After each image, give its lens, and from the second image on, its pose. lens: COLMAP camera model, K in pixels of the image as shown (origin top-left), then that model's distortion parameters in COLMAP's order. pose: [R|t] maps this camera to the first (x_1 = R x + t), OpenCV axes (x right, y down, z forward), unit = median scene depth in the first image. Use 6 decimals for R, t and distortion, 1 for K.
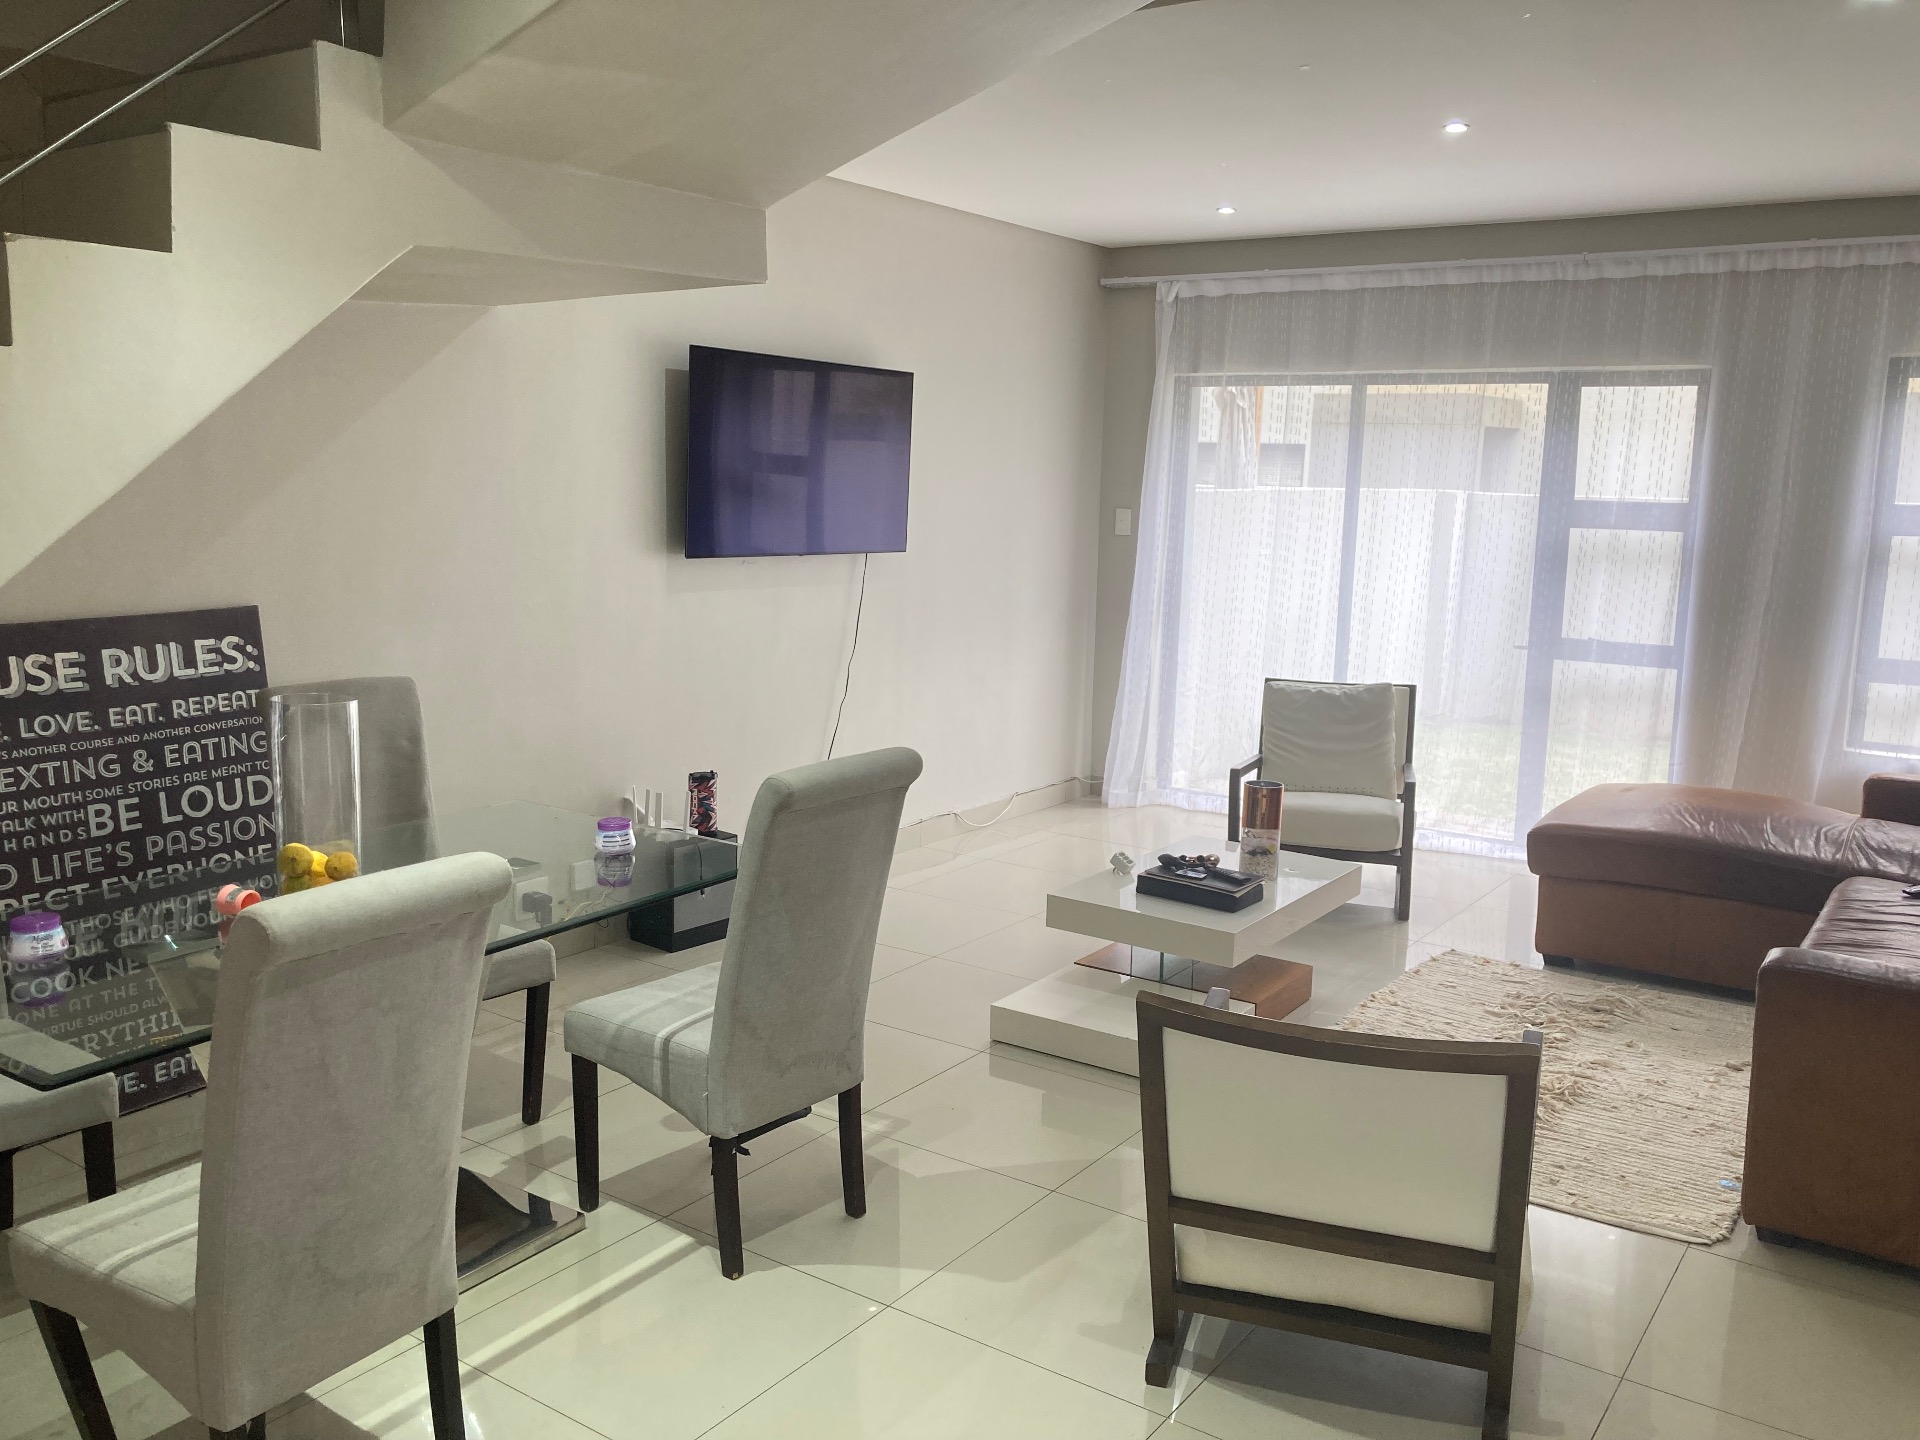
lens RADIAL K [[1556.1, 0, 954.4], [0, 1556.1, 698.8], [0, 0, 1]] dist [0.015444, -0.002512]
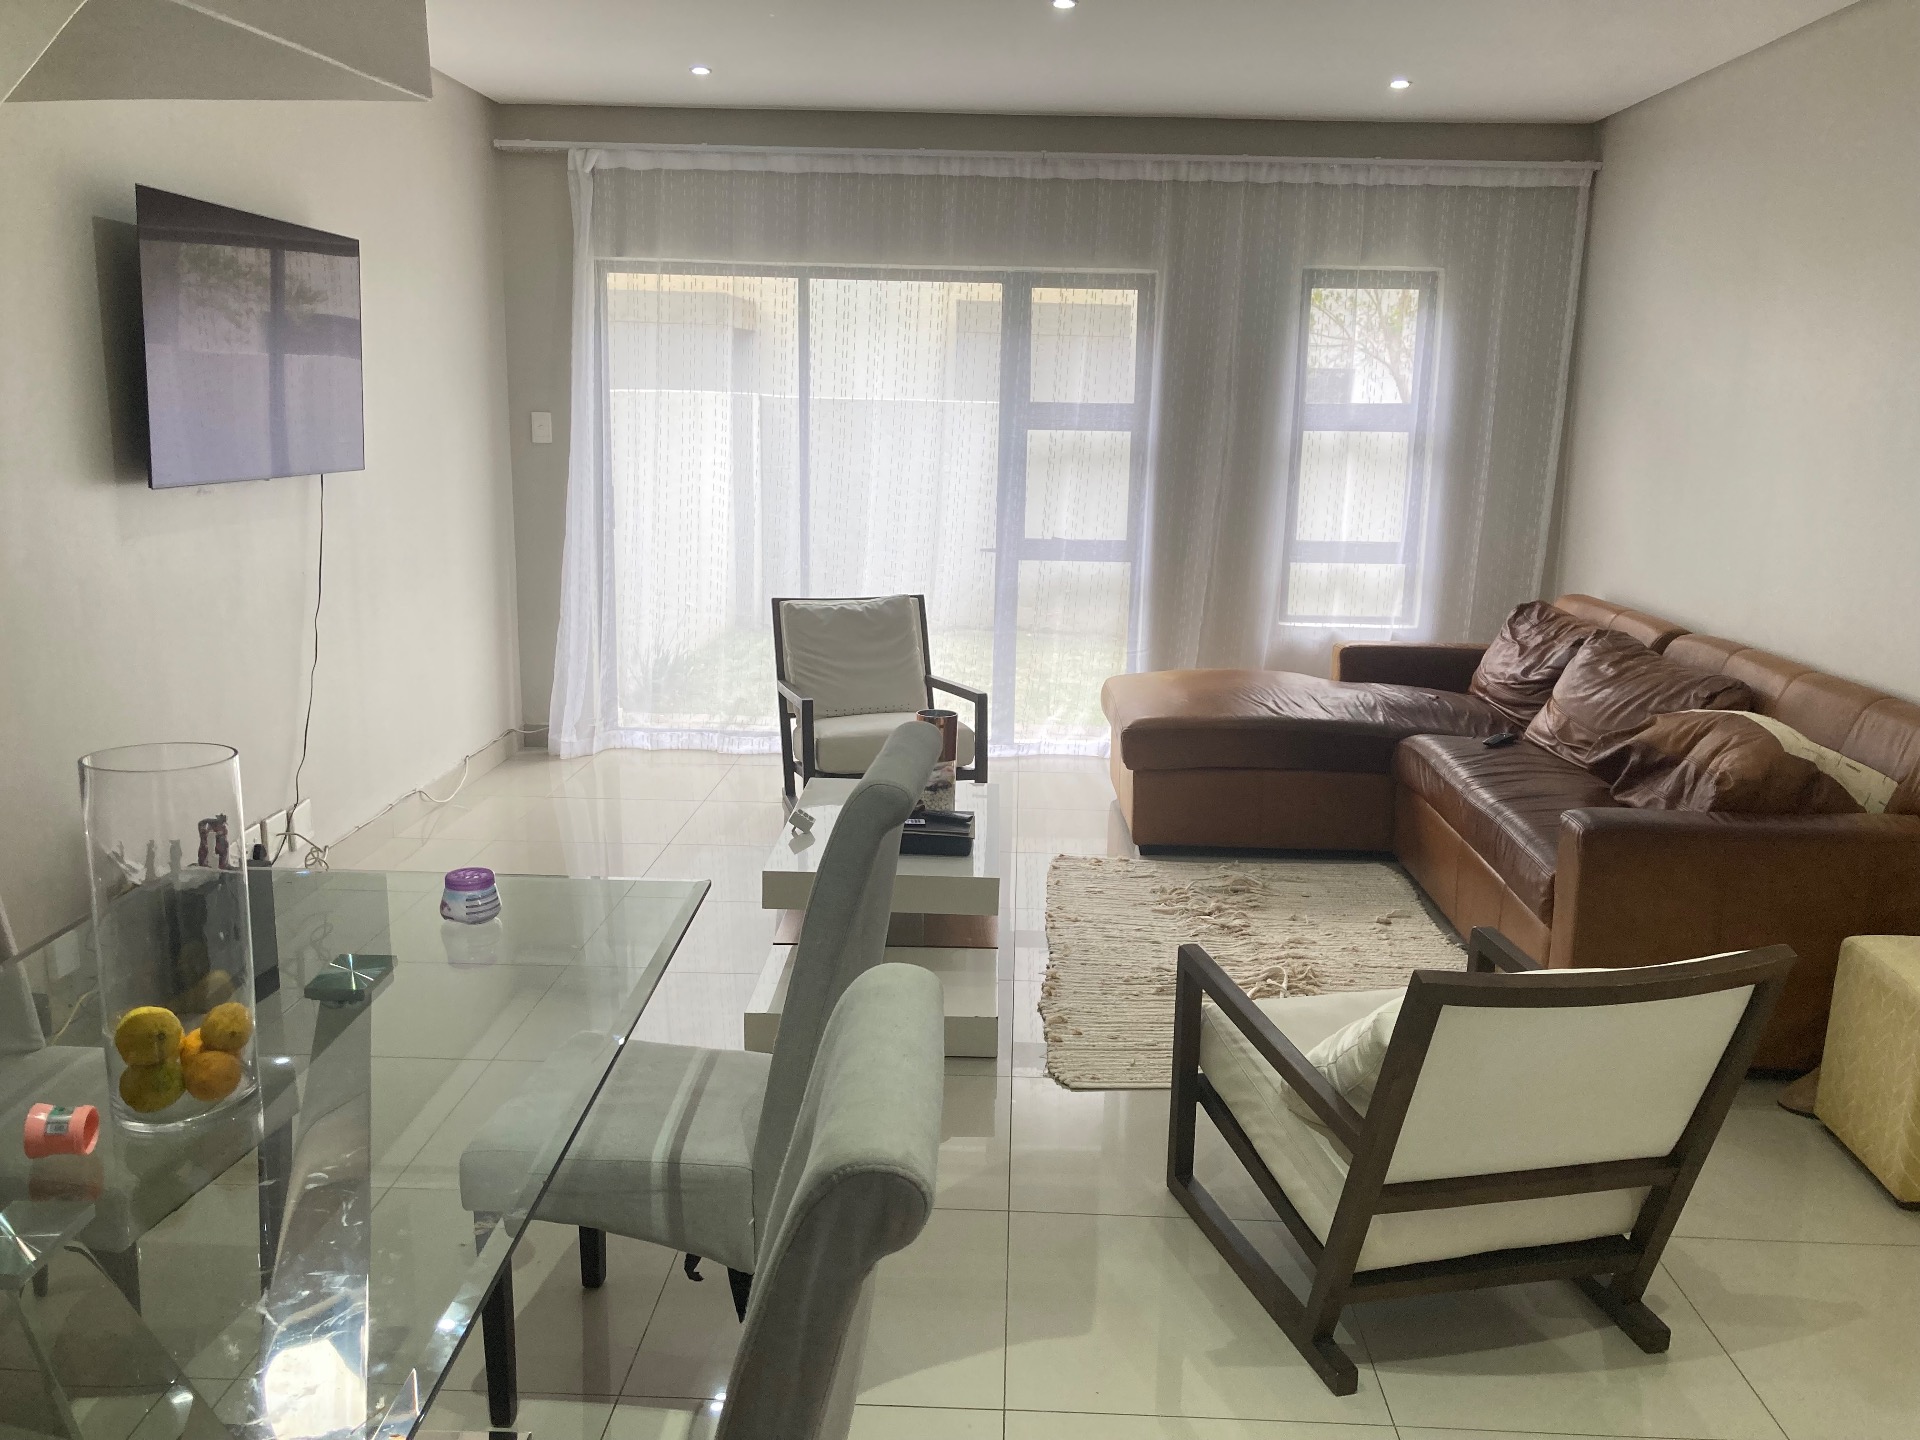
lens RADIAL K [[1556.1, 0, 957.9], [0, 1556.1, 738.2], [0, 0, 1]] dist [0.015444, -0.002512]
pose [[0.840702, -0.122469, 0.527467, -0.214616], [0.077764, 0.991297, 0.106219, -0.021837], [-0.535886, -0.048280, 0.842909, 0.163347]]
